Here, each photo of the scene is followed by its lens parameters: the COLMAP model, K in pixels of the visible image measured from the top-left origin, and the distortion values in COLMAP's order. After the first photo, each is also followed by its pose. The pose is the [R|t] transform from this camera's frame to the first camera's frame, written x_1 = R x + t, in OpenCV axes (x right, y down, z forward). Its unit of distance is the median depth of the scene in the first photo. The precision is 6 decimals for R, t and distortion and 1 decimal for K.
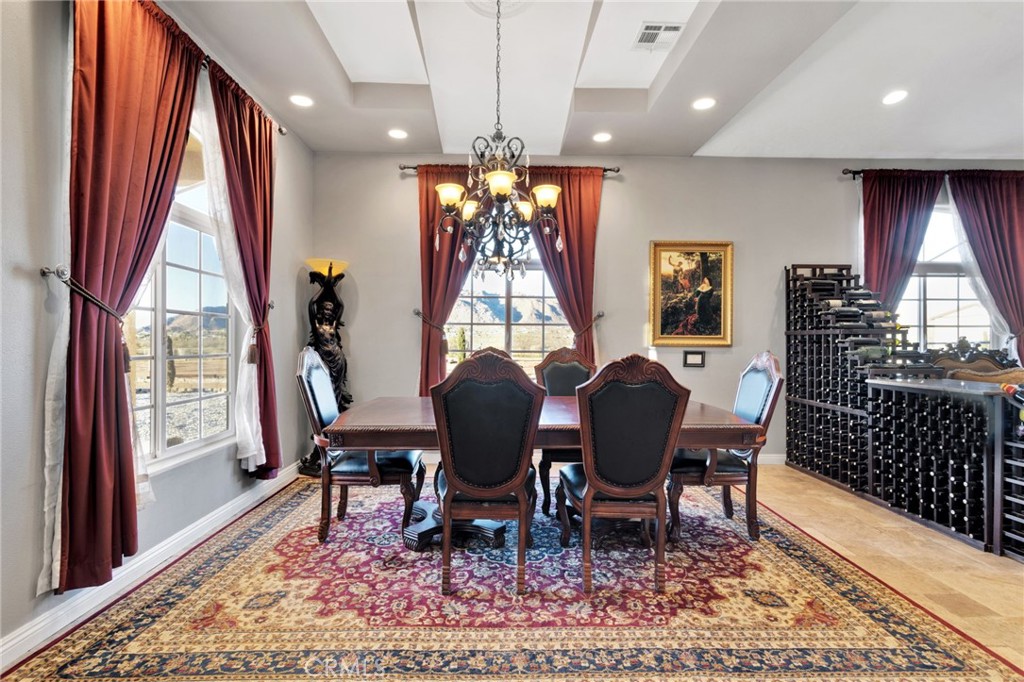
lens RADIAL K [[480.5, 0, 512.3], [0, 480.5, 340.8], [0, 0, 1]] dist [-0.000560, -0.000123]
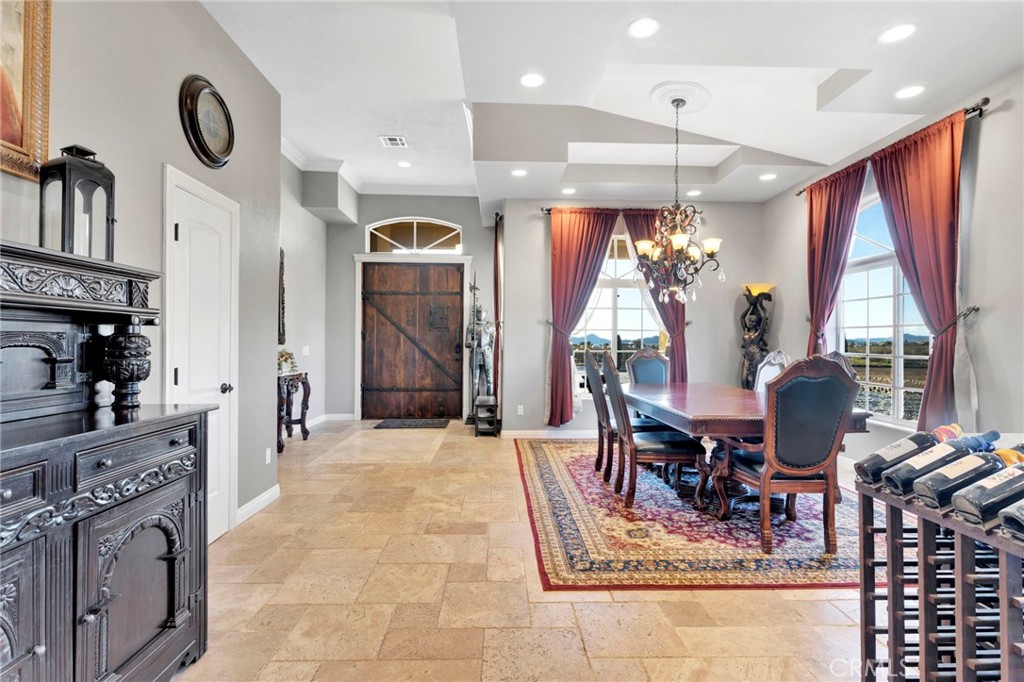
lens RADIAL K [[490.3, 0, 516.8], [0, 490.3, 335.9], [0, 0, 1]] dist [0.001345, 0.000403]
pose [[0.024355, -0.014891, -0.999592, 1.786601], [0.000014, 0.999889, -0.014895, -0.002489], [0.999703, 0.000349, 0.024353, 0.579770]]
